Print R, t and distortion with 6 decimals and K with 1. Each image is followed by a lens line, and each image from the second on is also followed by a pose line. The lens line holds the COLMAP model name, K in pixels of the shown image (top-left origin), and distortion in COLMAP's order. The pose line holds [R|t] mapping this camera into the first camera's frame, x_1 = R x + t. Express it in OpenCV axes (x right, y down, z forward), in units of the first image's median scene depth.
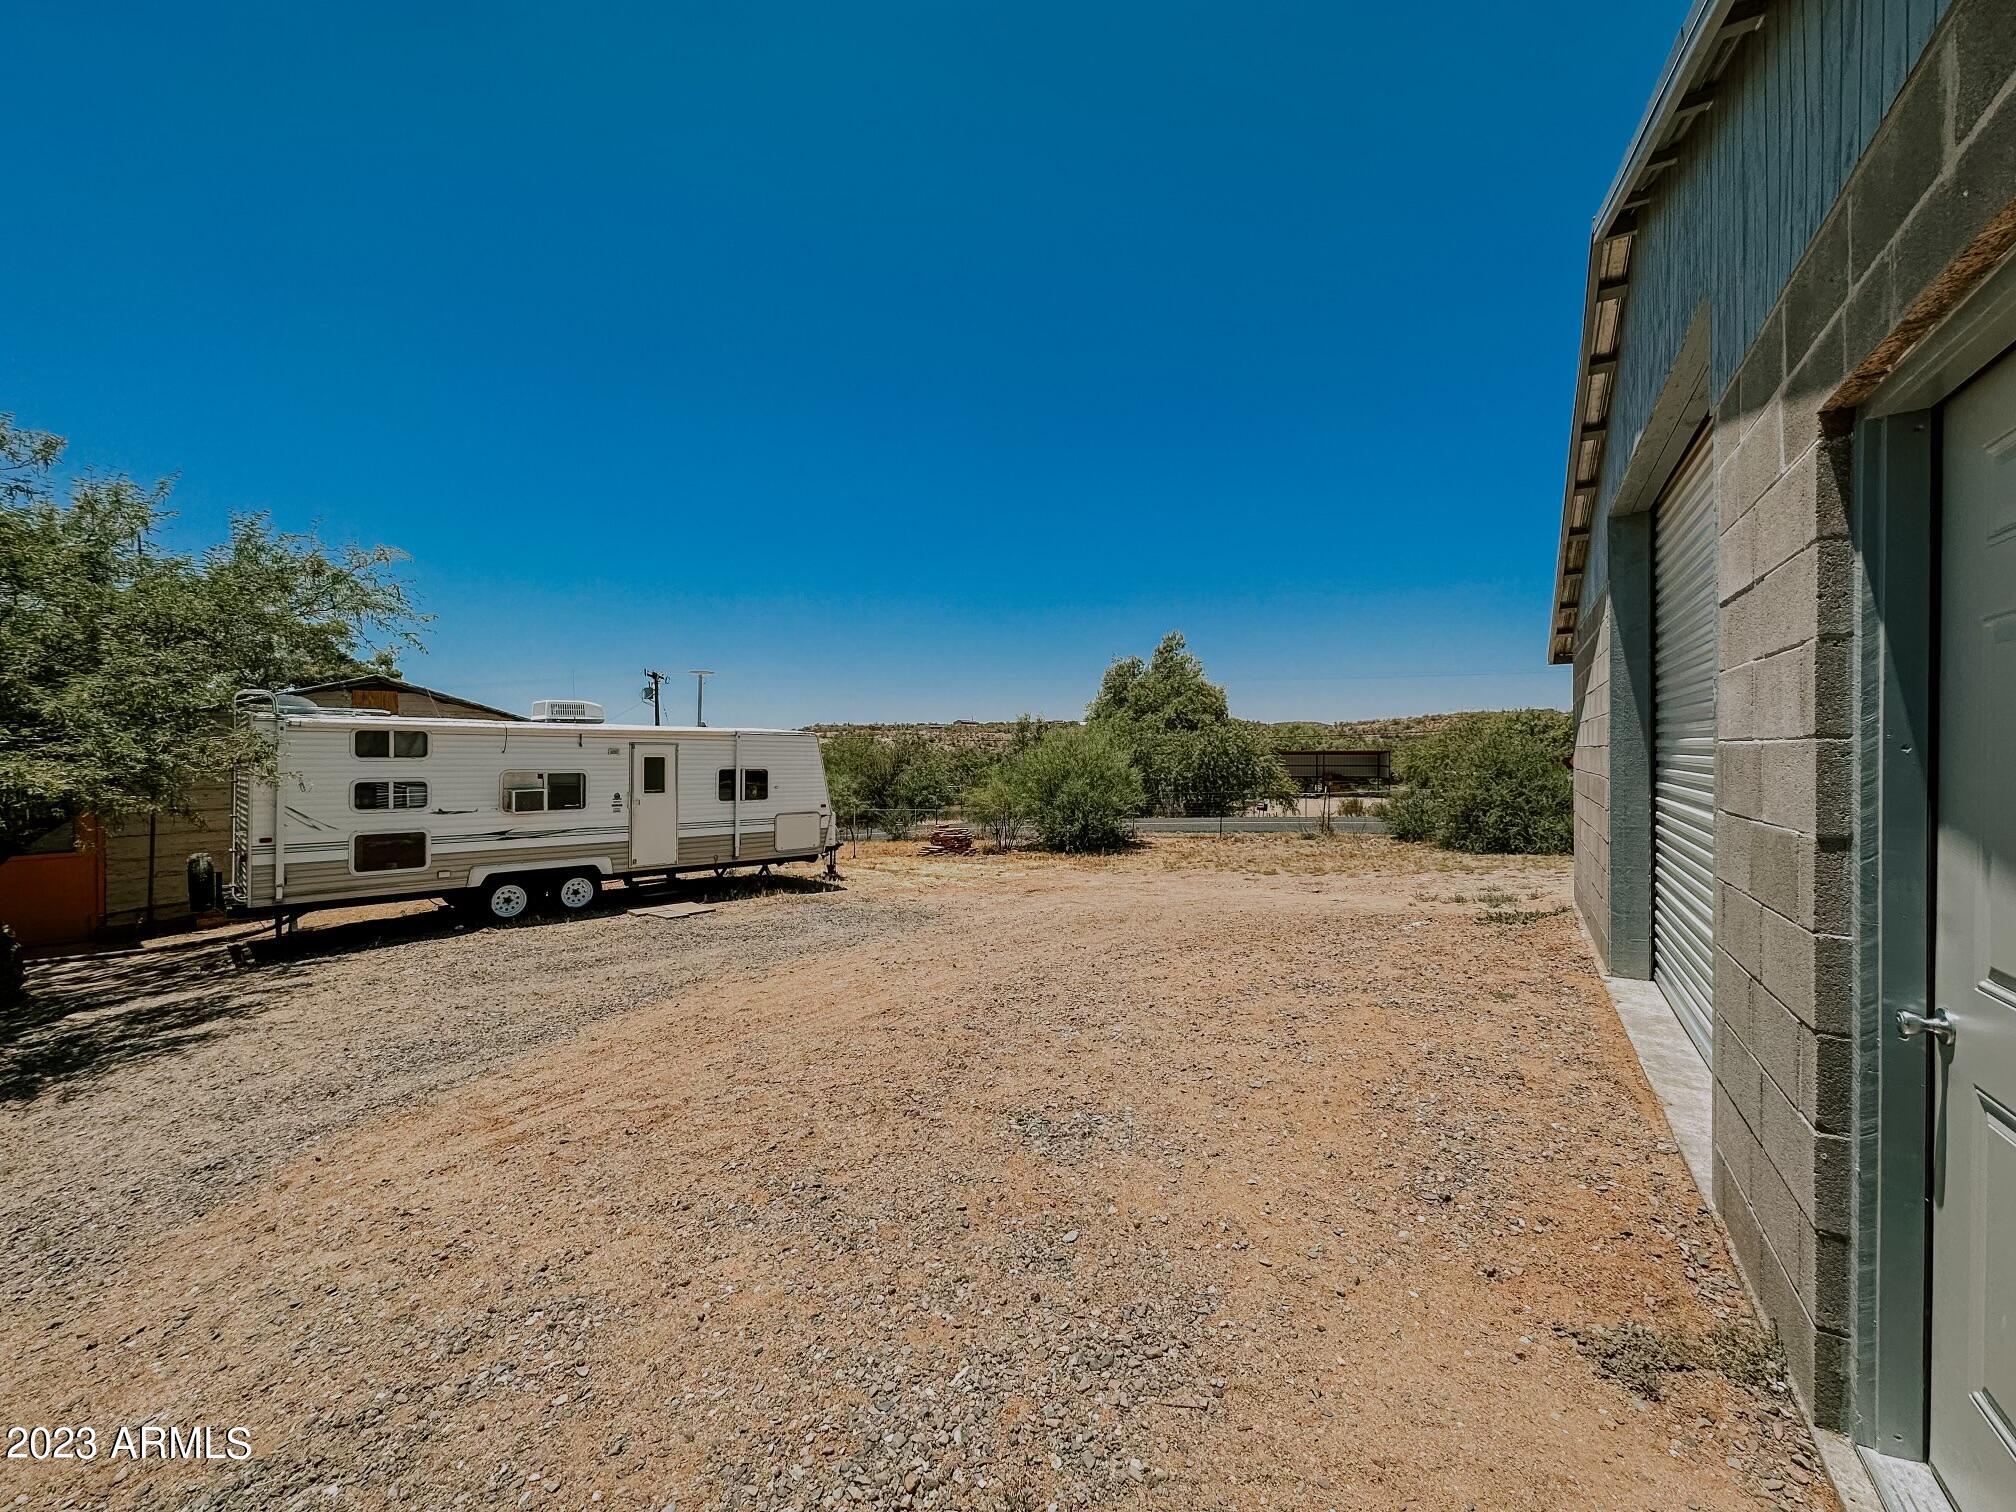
lens RADIAL K [[808.0, 0, 1009.3], [0, 808.0, 759.1], [0, 0, 1]] dist [-0.001517, 0.000805]
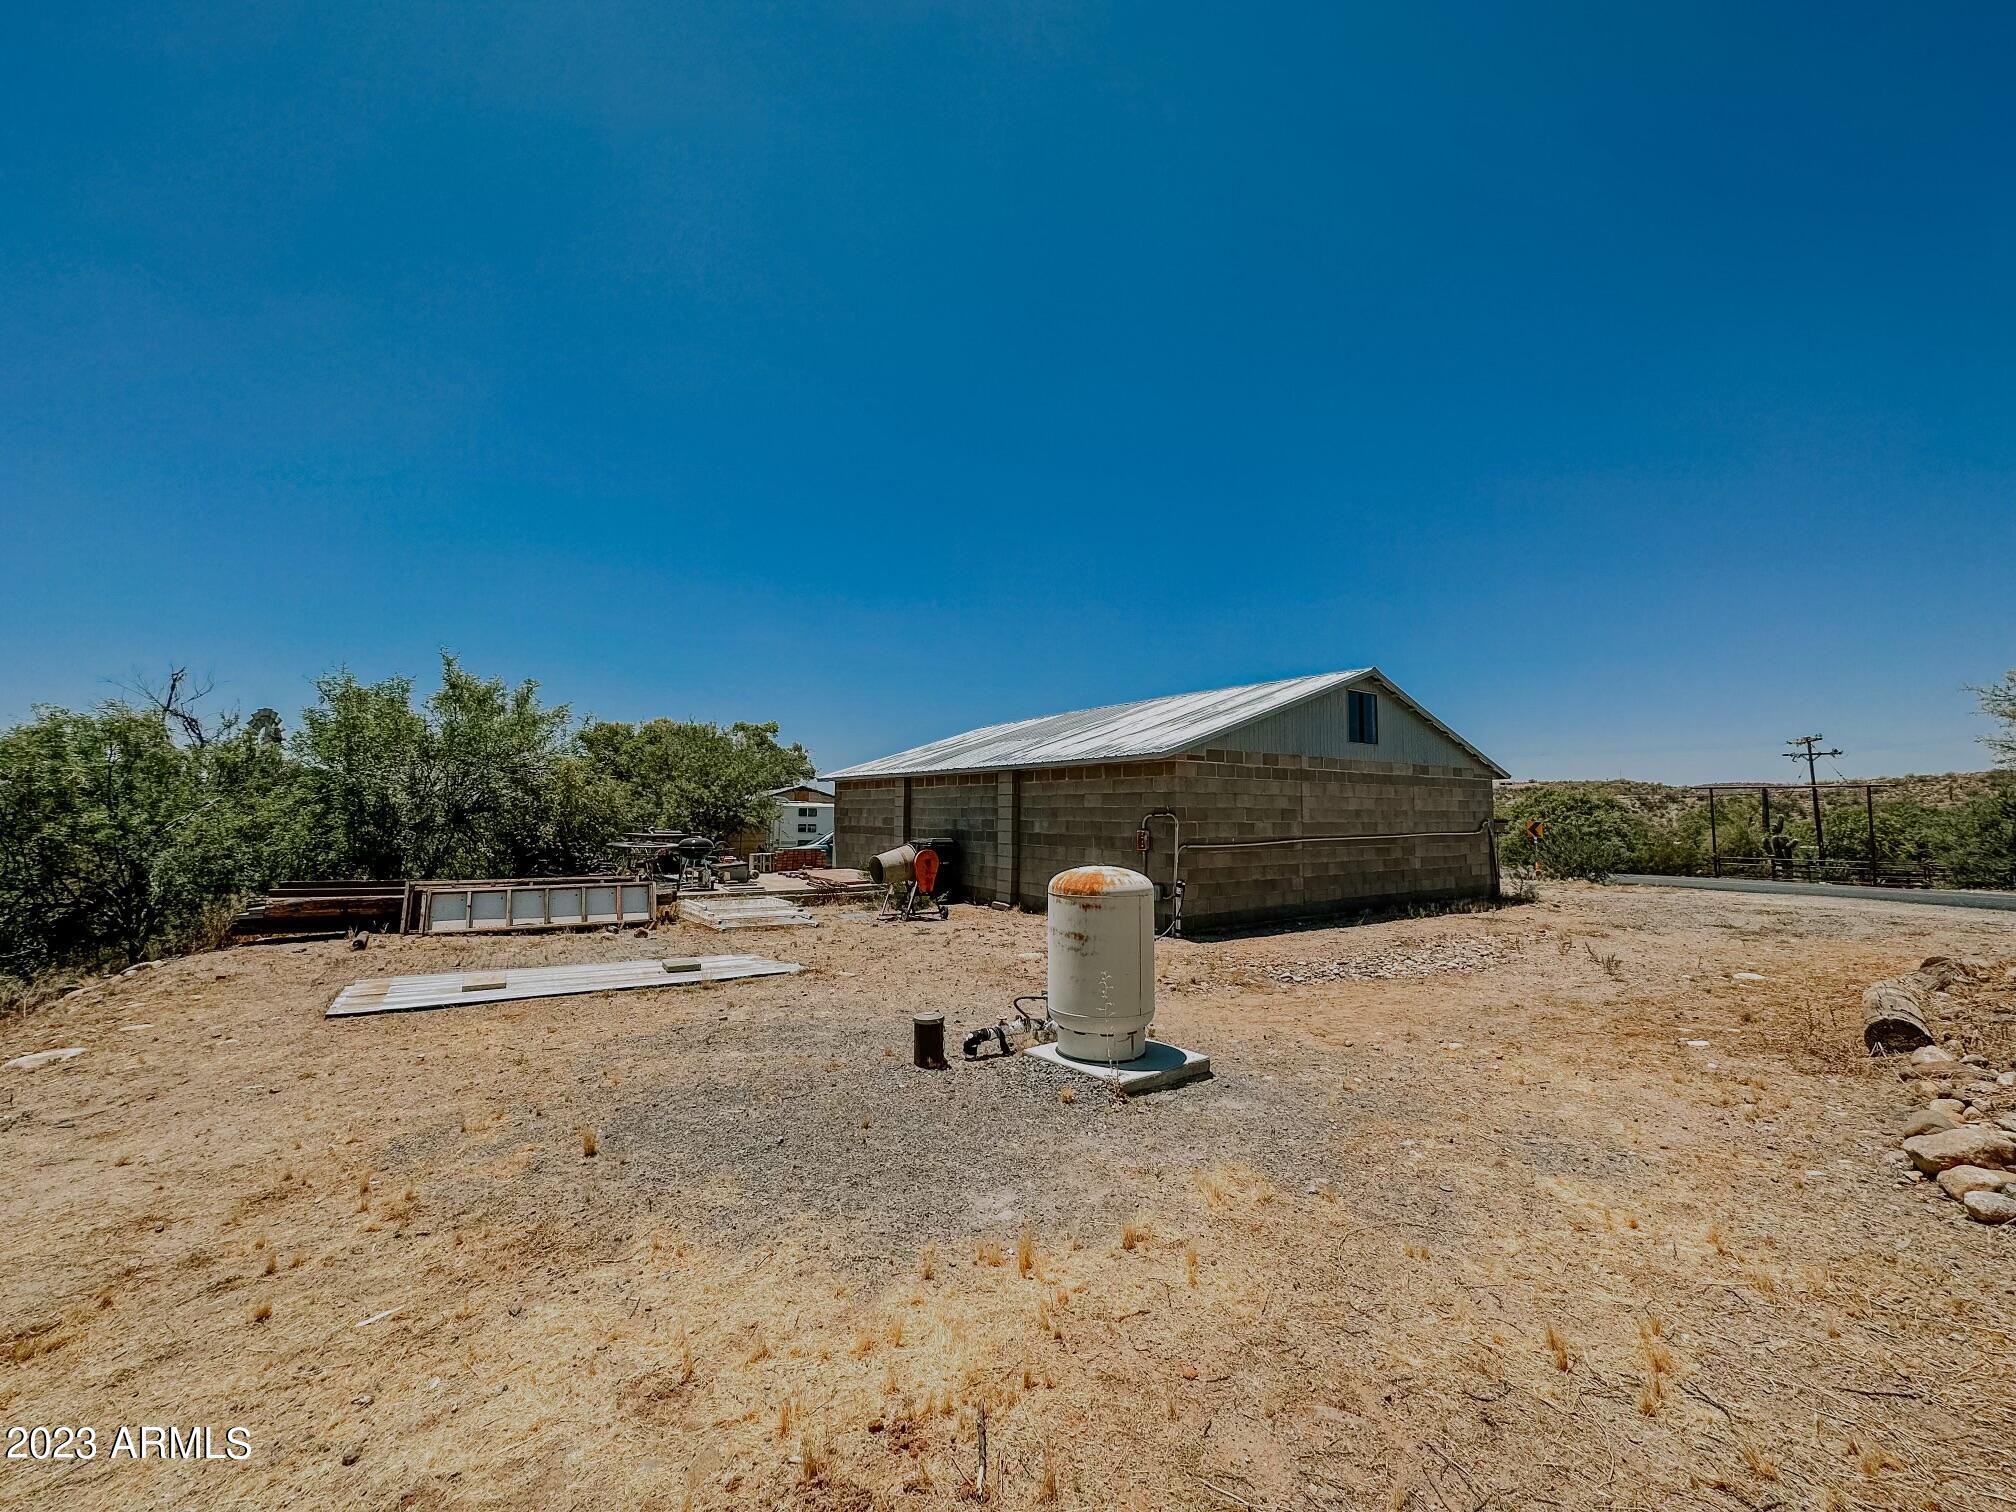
lens RADIAL K [[808.0, 0, 1010.0], [0, 808.0, 750.8], [0, 0, 1]] dist [-0.001517, 0.000805]
pose [[0.922802, -0.020091, -0.384751, 1.772105], [-0.014110, 0.996207, -0.085863, 0.002518], [0.385017, 0.084663, 0.919018, -2.419914]]
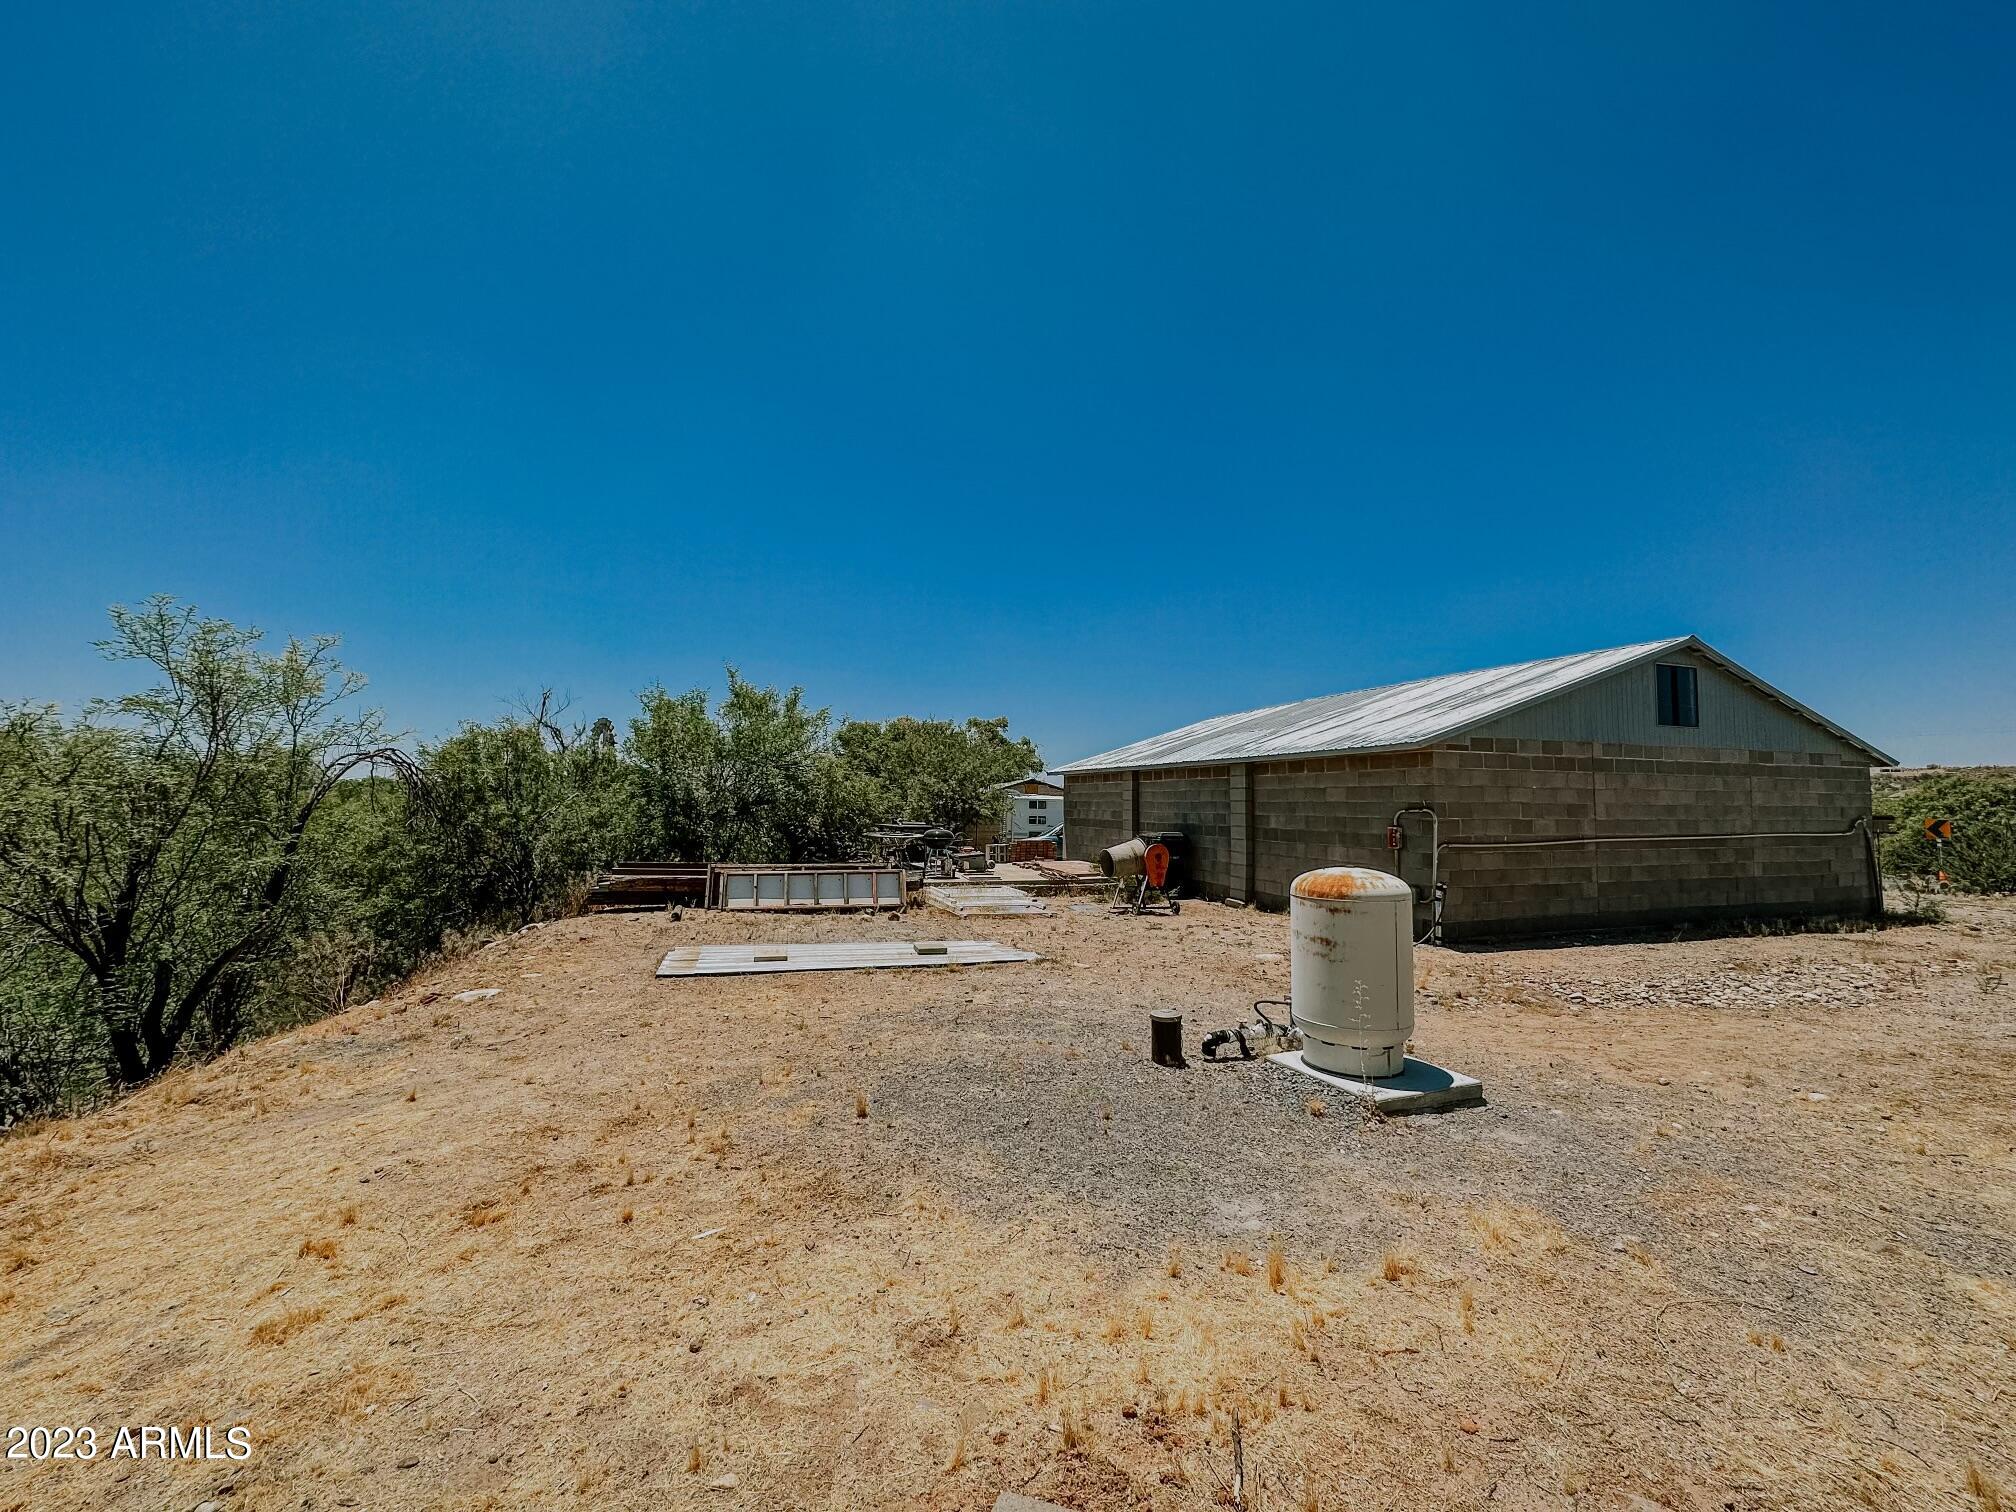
lens RADIAL K [[808.0, 0, 1008.7], [0, 808.0, 753.3], [0, 0, 1]] dist [-0.001517, 0.000805]
pose [[0.780924, -0.027197, -0.624034, 1.768981], [-0.019670, 0.997485, -0.068089, -0.002165], [0.624317, 0.065447, 0.778425, -2.428192]]
